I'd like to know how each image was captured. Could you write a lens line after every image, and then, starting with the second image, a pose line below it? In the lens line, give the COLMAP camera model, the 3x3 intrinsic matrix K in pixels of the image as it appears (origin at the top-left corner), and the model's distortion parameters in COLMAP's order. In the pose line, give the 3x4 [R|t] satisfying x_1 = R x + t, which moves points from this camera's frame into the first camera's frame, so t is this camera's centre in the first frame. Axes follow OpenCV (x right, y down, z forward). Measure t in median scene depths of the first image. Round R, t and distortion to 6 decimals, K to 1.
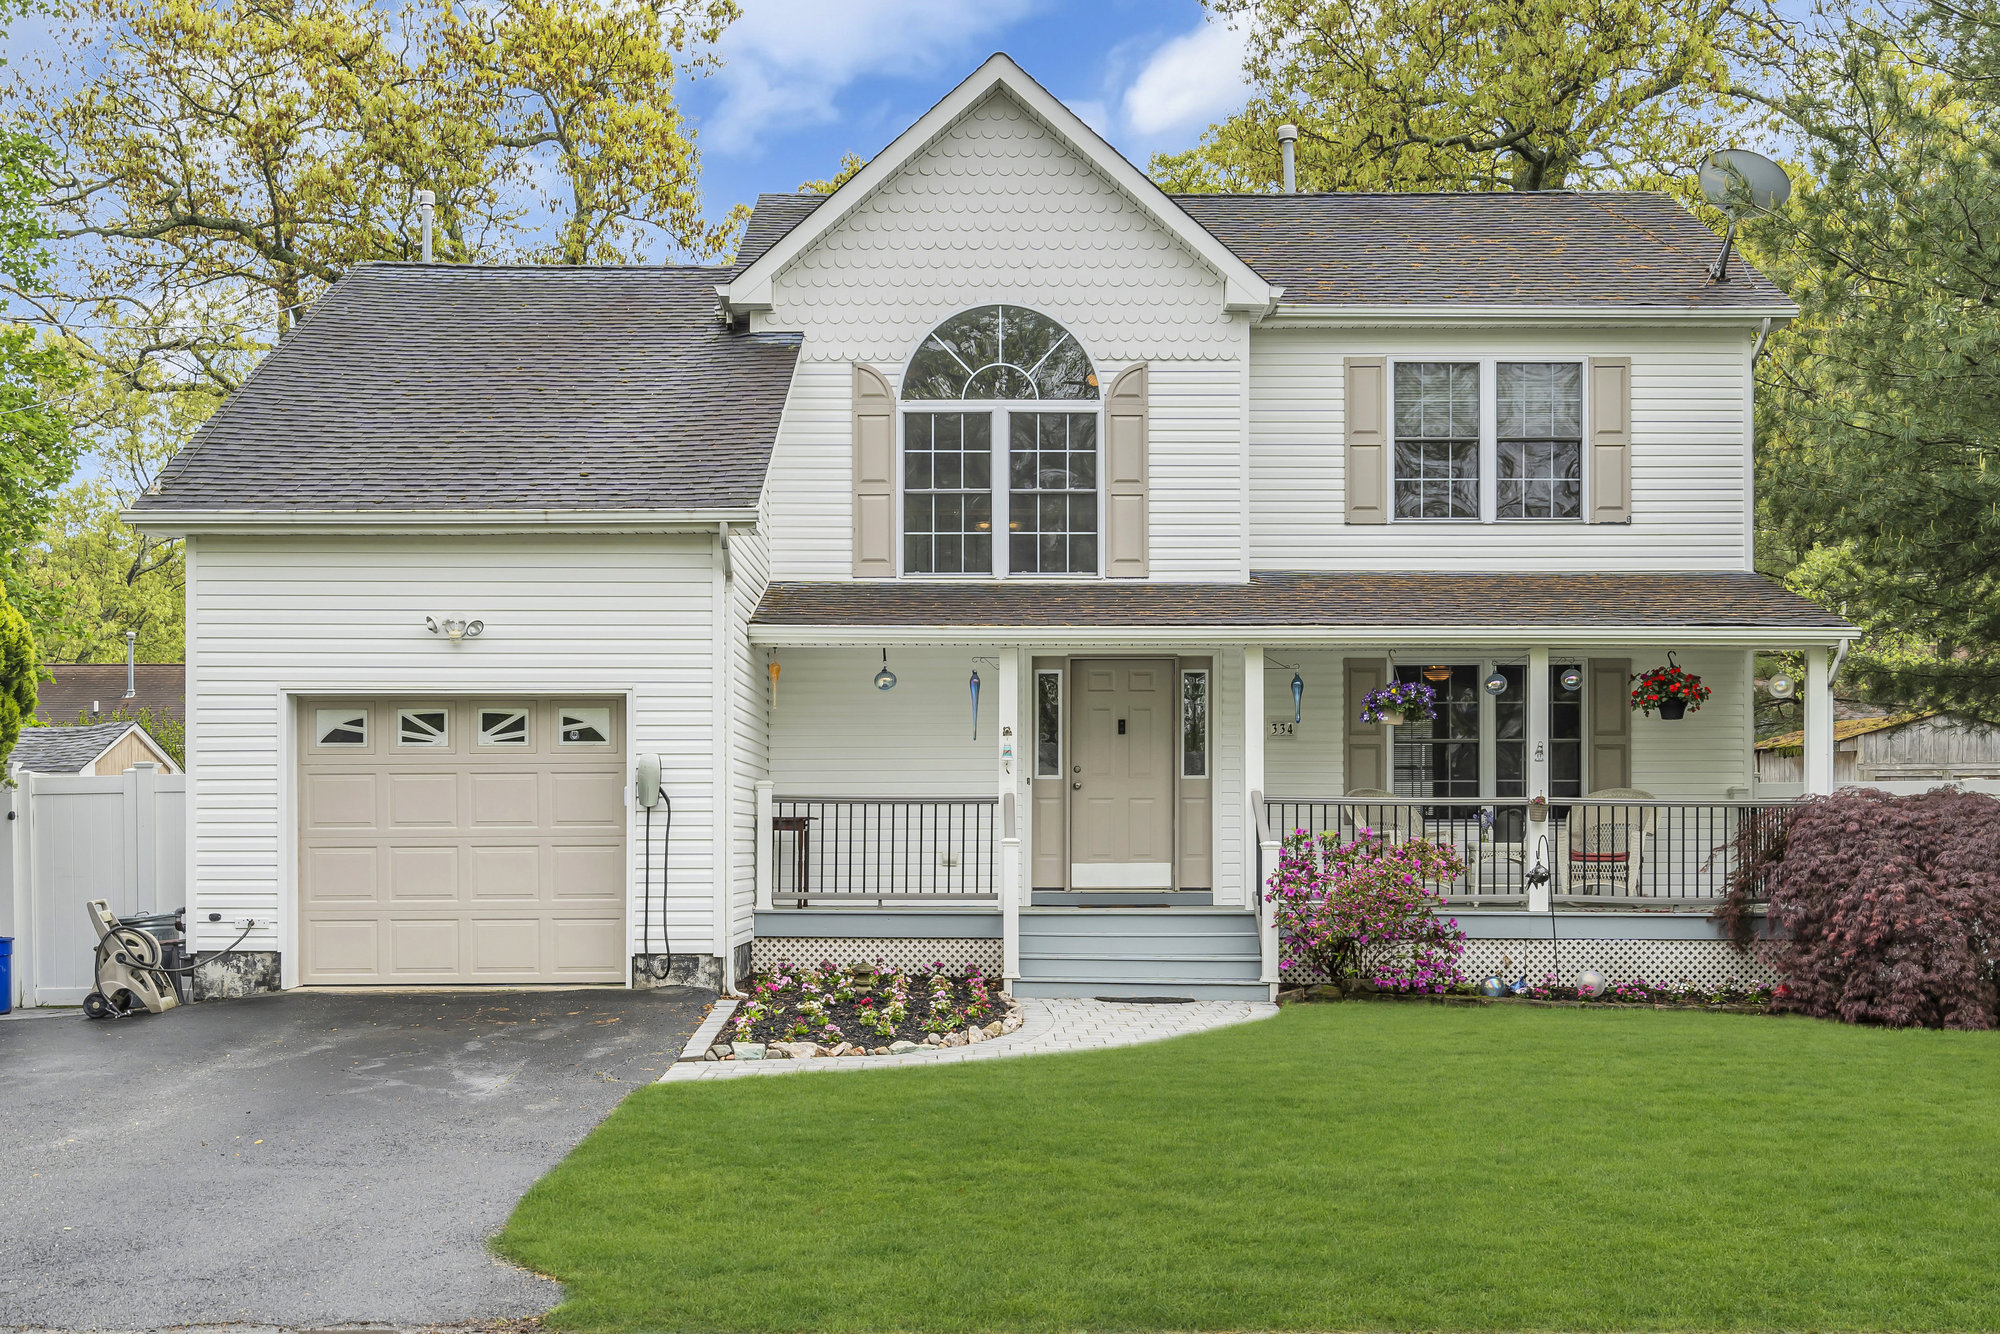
lens RADIAL K [[2447.2, 0, 1001.0], [0, 2447.2, 847.8], [0, 0, 1]] dist [-0.001954, 0.009830]
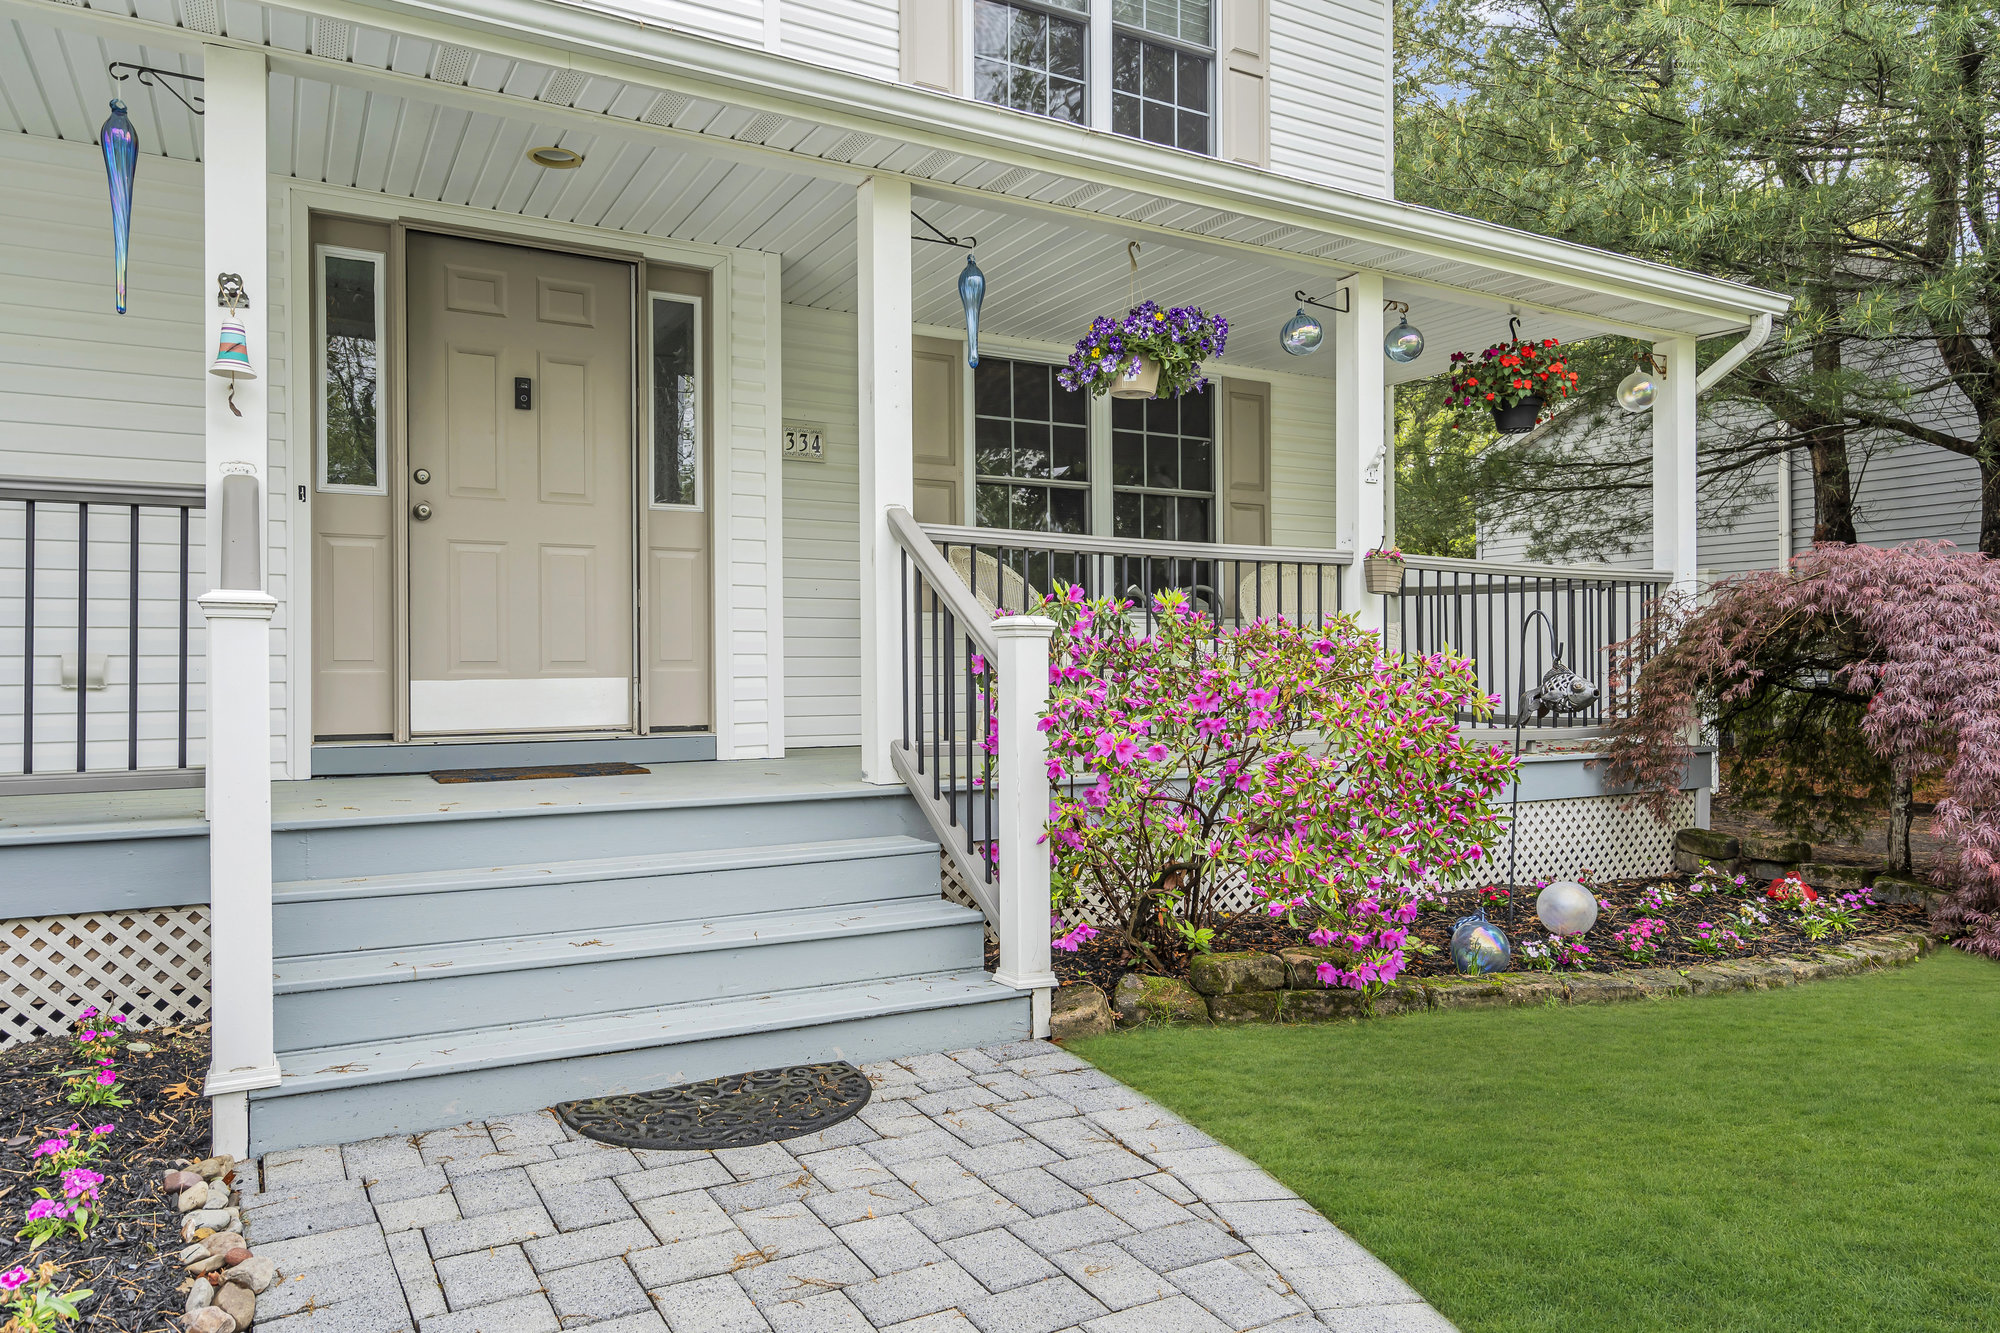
lens RADIAL K [[1303.5, 0, 1000.0], [0, 1303.5, 666.5], [0, 0, 1]] dist [0.001564, 0.000182]
pose [[0.873714, -0.003493, 0.486427, 0.007178], [0.005298, 0.999983, -0.002334, 0.005309], [-0.486411, 0.004617, 0.873718, 0.785648]]
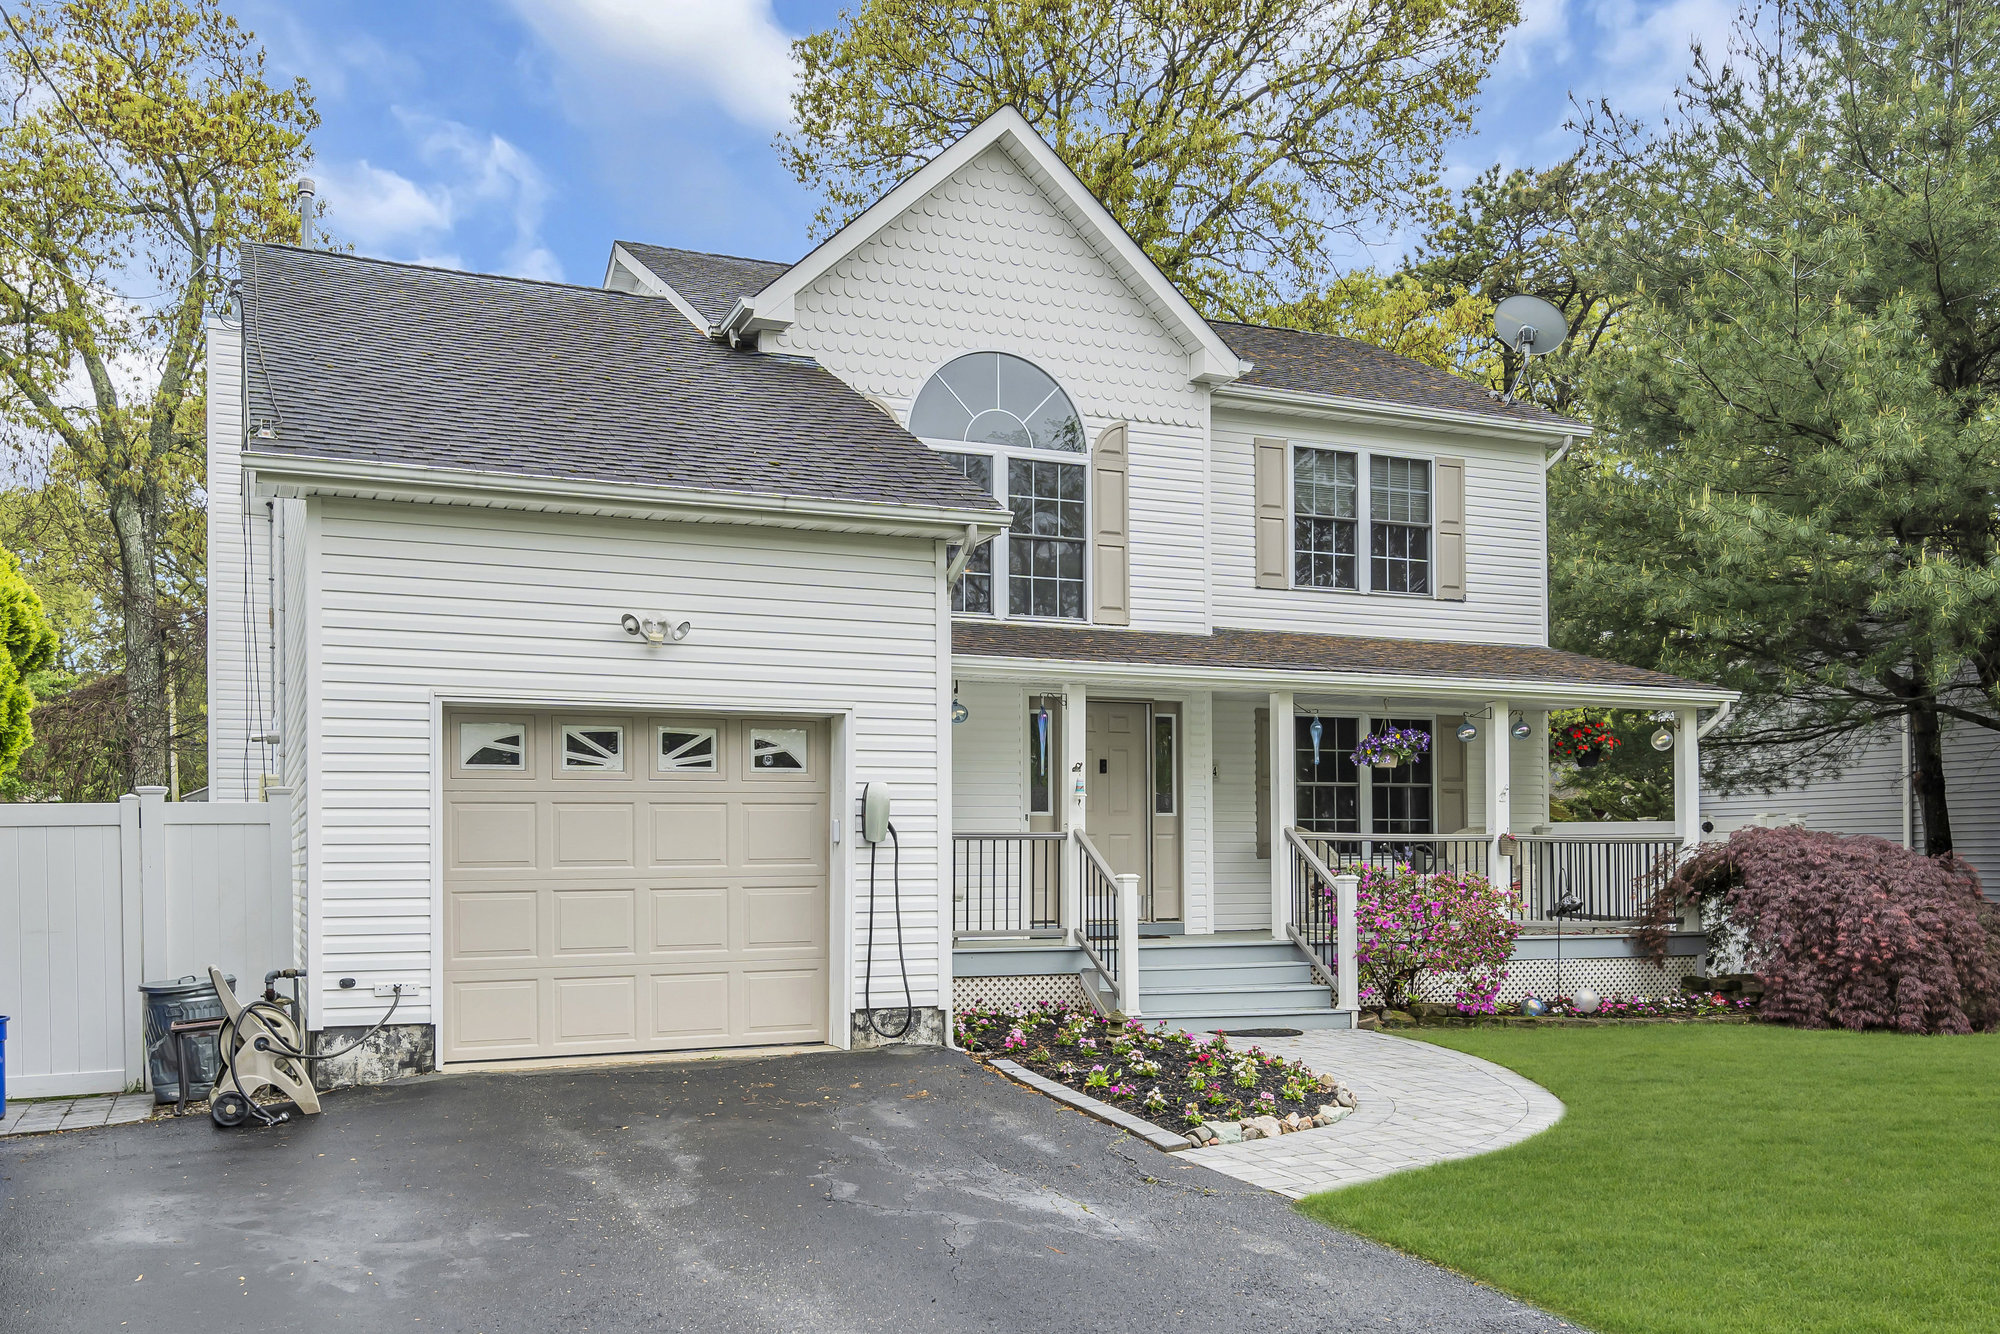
lens RADIAL K [[1739.7, 0, 1001.0], [0, 1739.7, 854.4], [0, 0, 1]] dist [0.004653, 0.001264]
pose [[0.920111, -0.002431, 0.391650, -0.304471], [0.006109, 0.999948, -0.008148, -0.006223], [-0.391610, 0.009889, 0.920078, 0.354005]]
